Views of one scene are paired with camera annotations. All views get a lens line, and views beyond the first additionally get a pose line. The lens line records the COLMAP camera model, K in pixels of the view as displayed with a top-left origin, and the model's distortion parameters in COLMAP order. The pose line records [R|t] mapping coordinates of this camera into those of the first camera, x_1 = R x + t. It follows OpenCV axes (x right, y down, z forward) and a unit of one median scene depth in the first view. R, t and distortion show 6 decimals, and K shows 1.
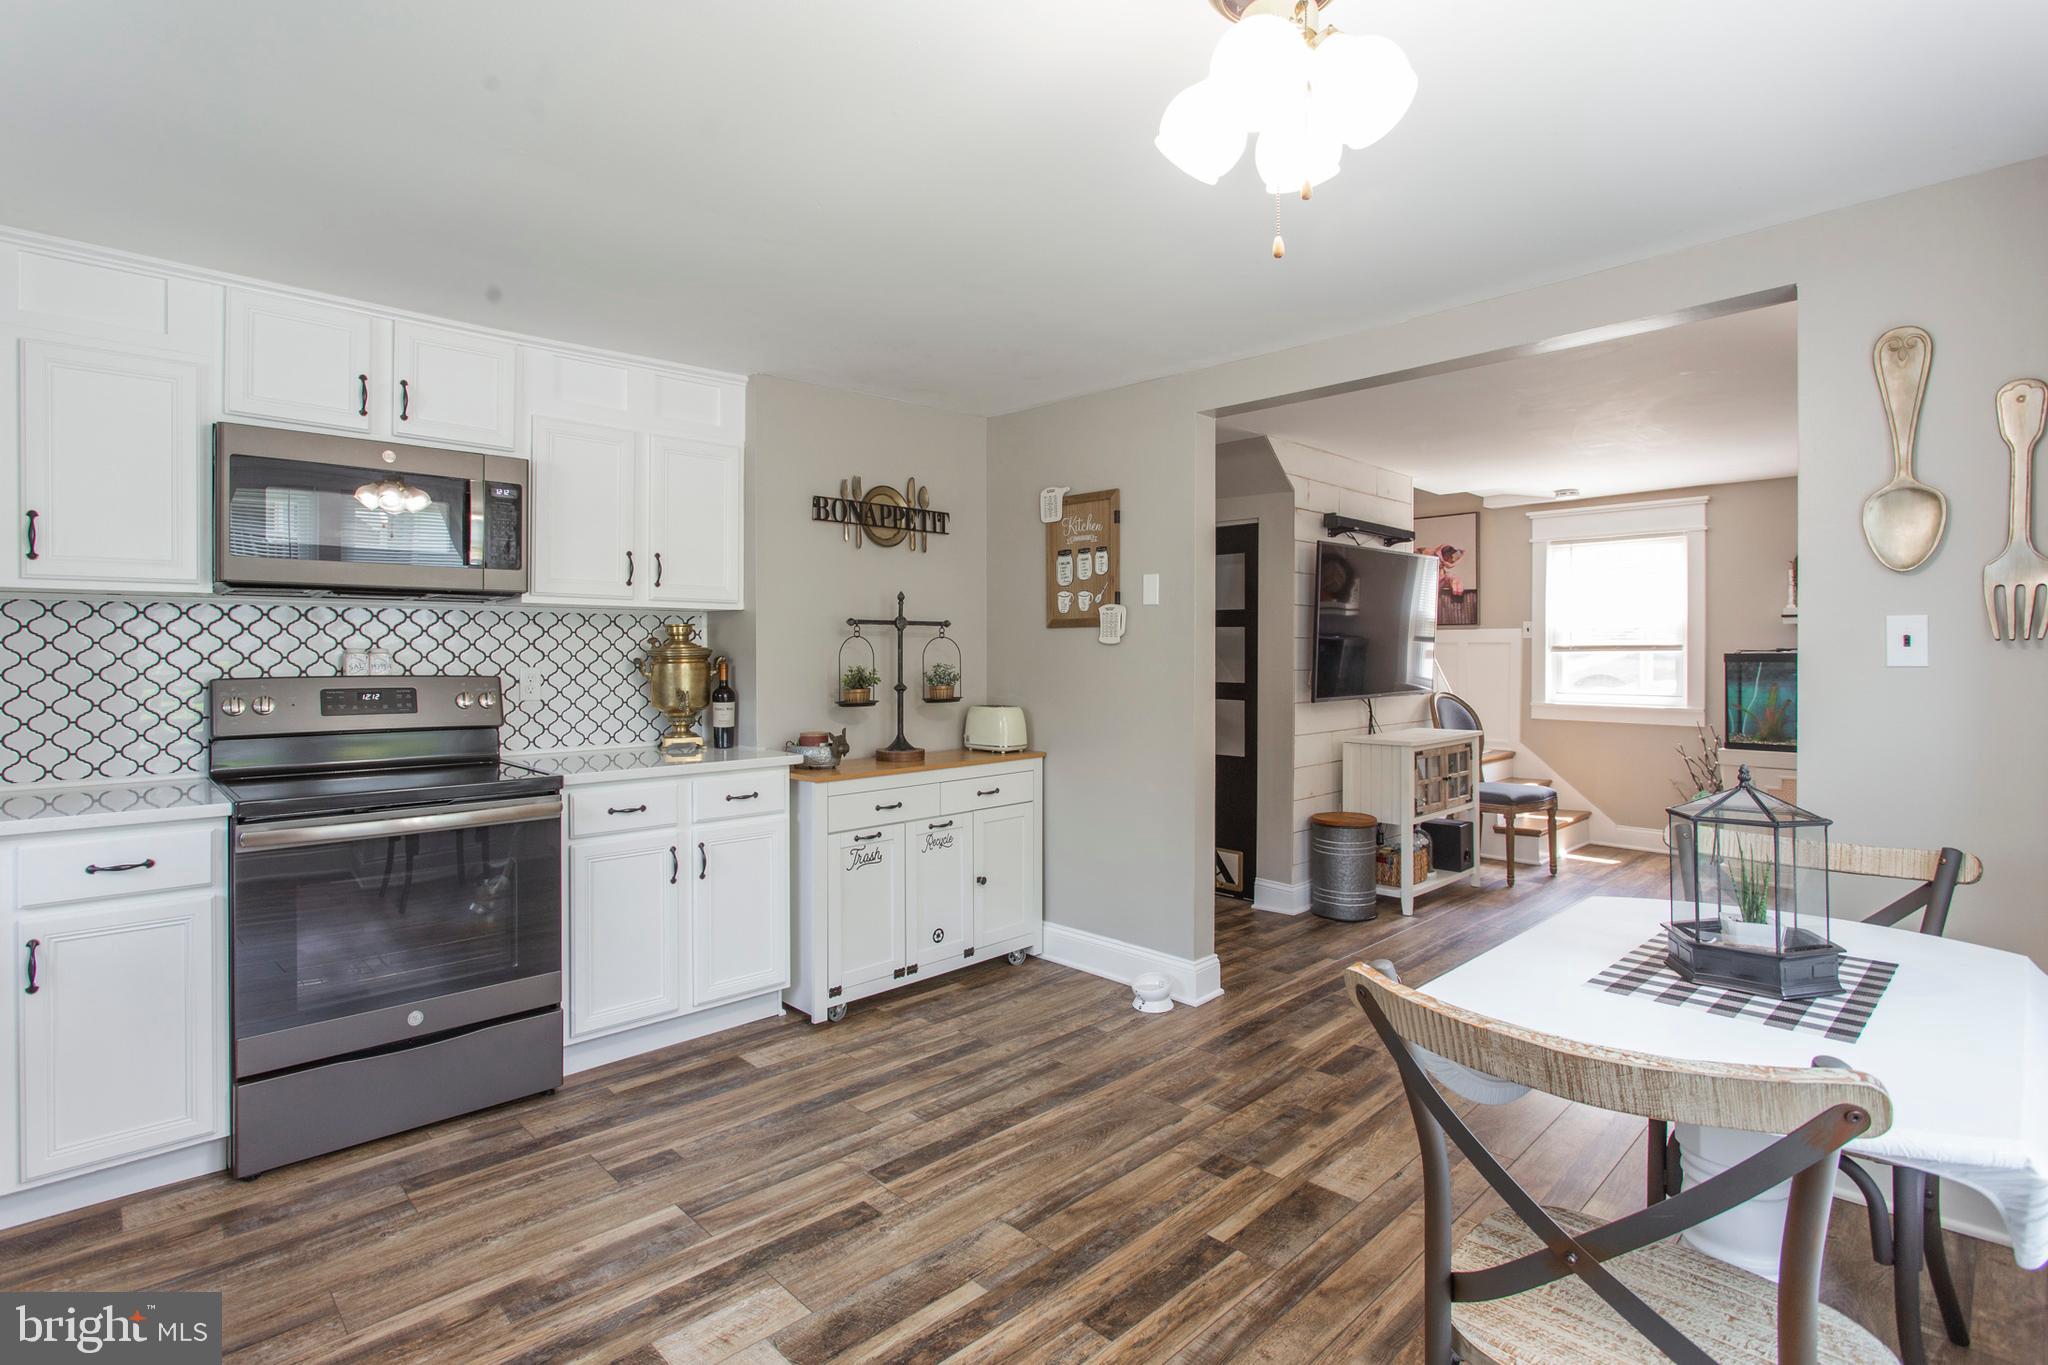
lens RADIAL K [[997.5, 0, 993.4], [0, 997.5, 655.9], [0, 0, 1]] dist [-0.016516, 0.007383]
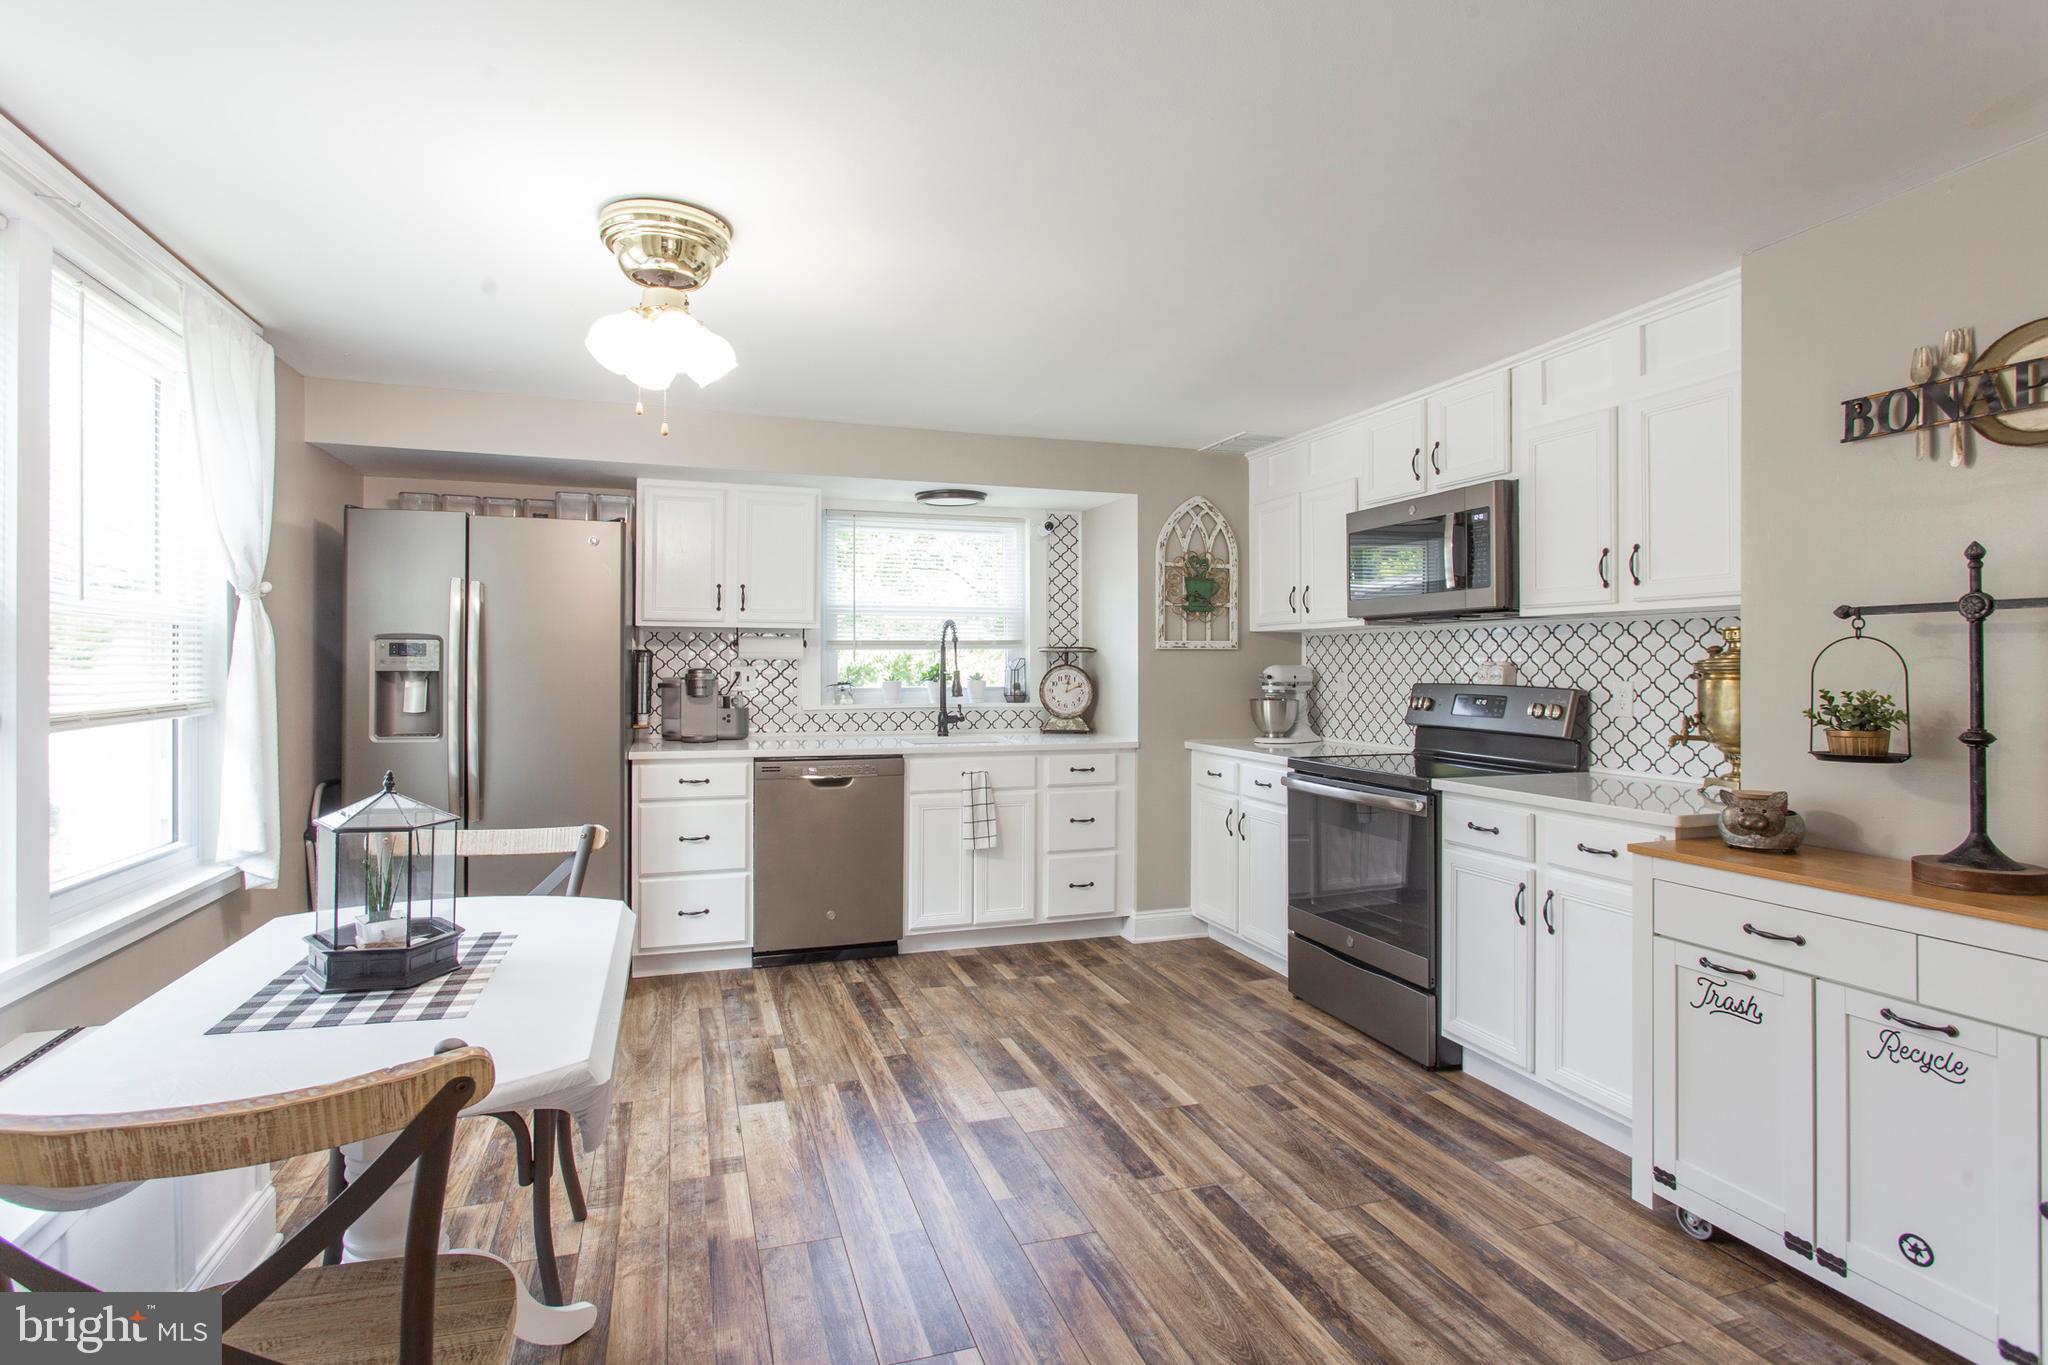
lens RADIAL K [[997.5, 0, 1022.0], [0, 997.5, 662.9], [0, 0, 1]] dist [-0.016516, 0.007383]
pose [[-0.411988, -0.005823, -0.911171, 0.434183], [-0.010012, 0.999948, -0.001863, 0.001065], [0.911134, 0.008355, -0.412025, 0.618710]]
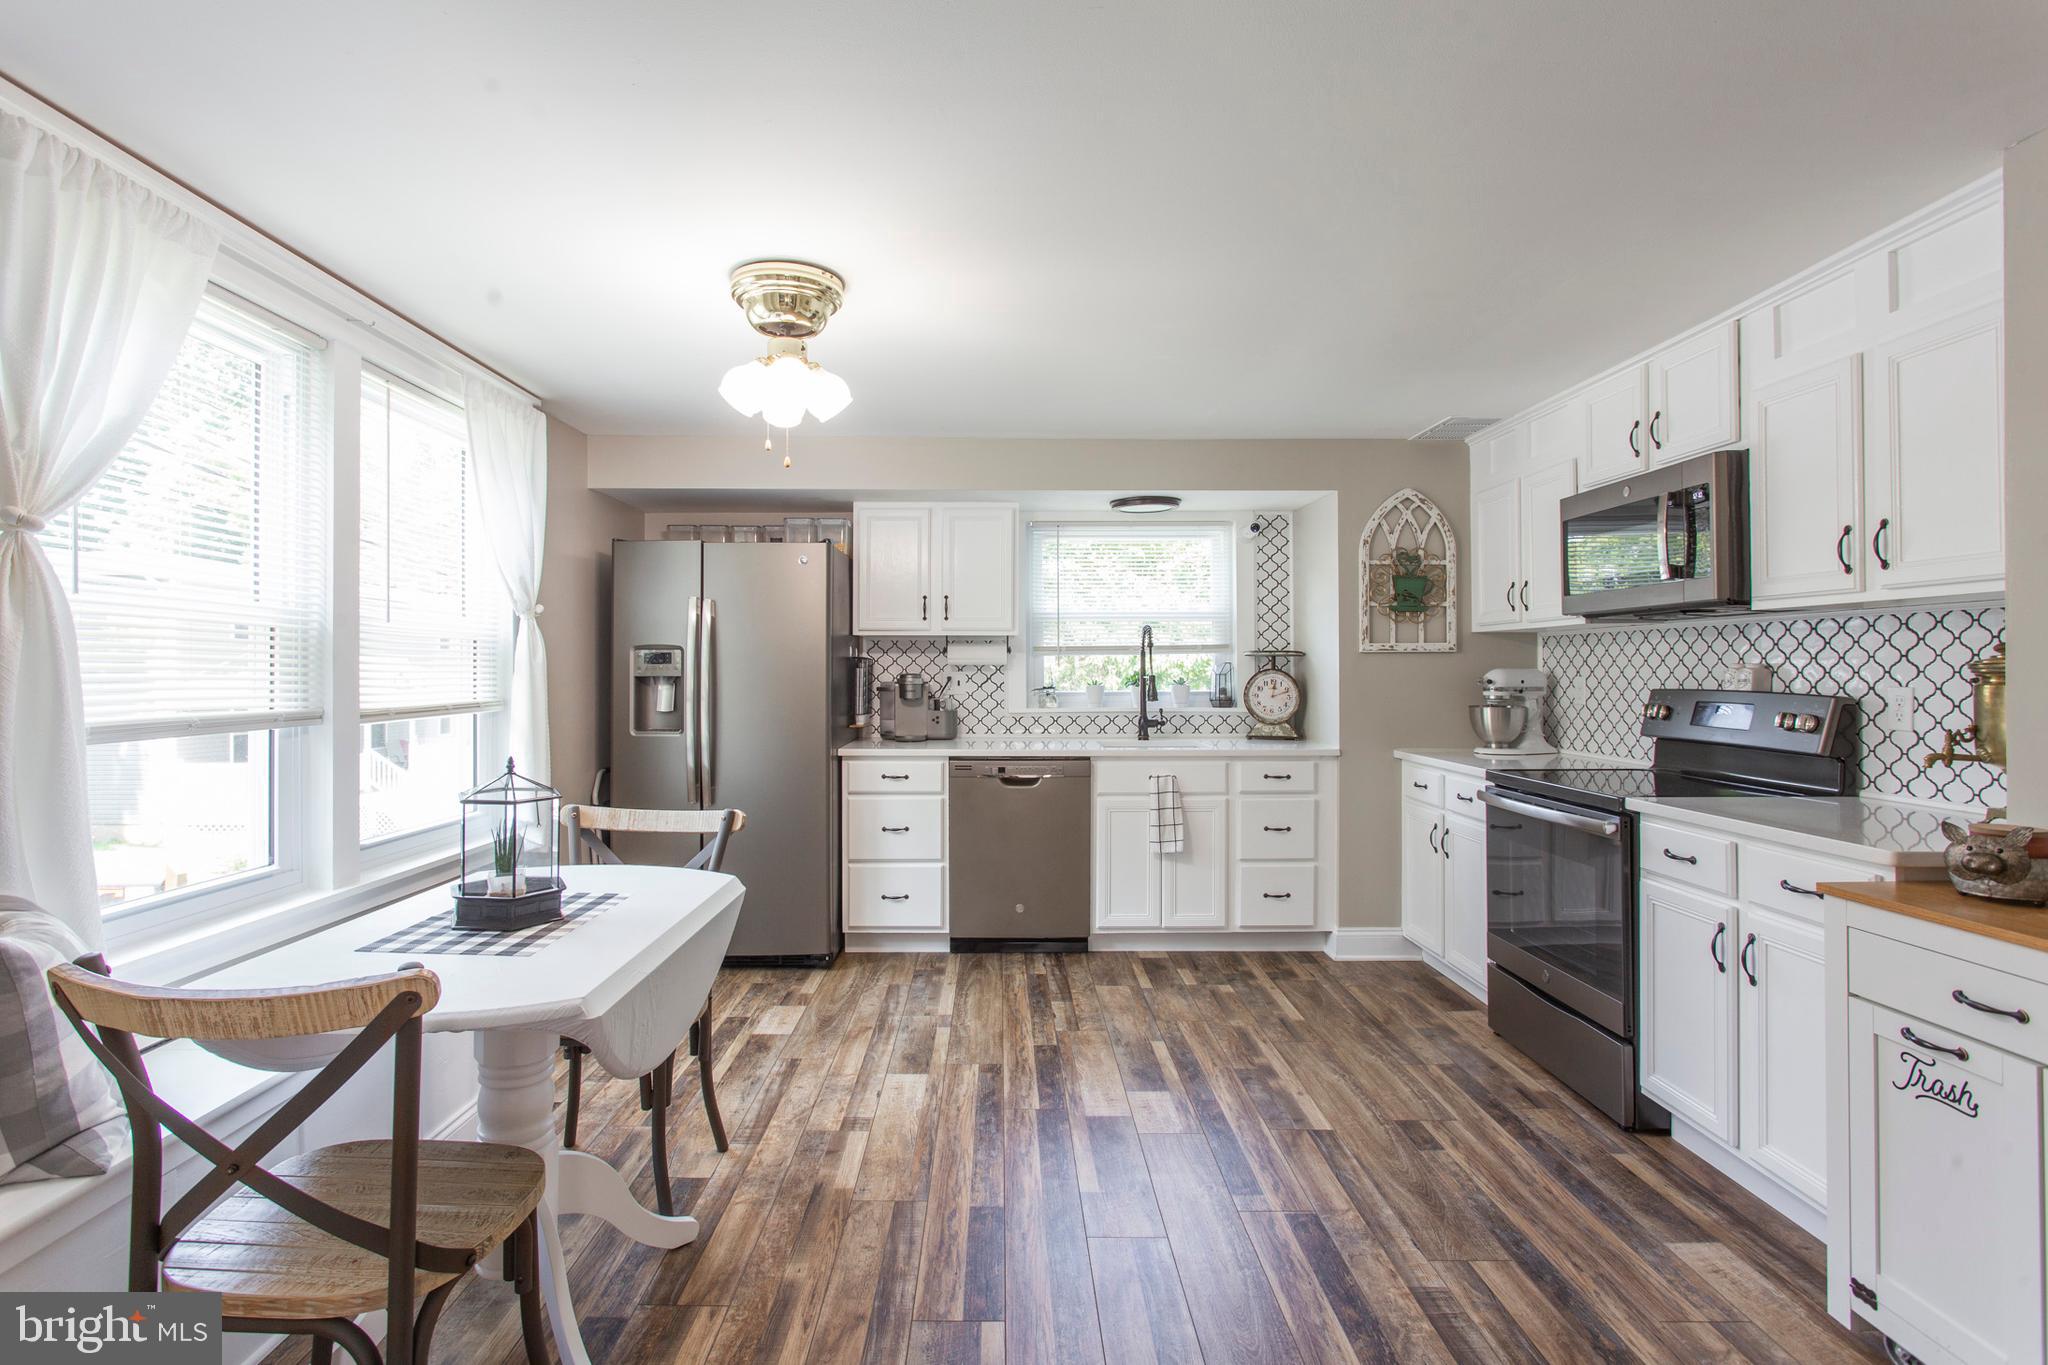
lens RADIAL K [[997.5, 0, 1016.4], [0, 997.5, 666.7], [0, 0, 1]] dist [-0.016516, 0.007383]
pose [[-0.674471, -0.003205, -0.738294, 0.386558], [-0.005640, 0.999984, 0.000811, -0.000617], [0.738280, 0.004711, -0.674478, 0.718753]]
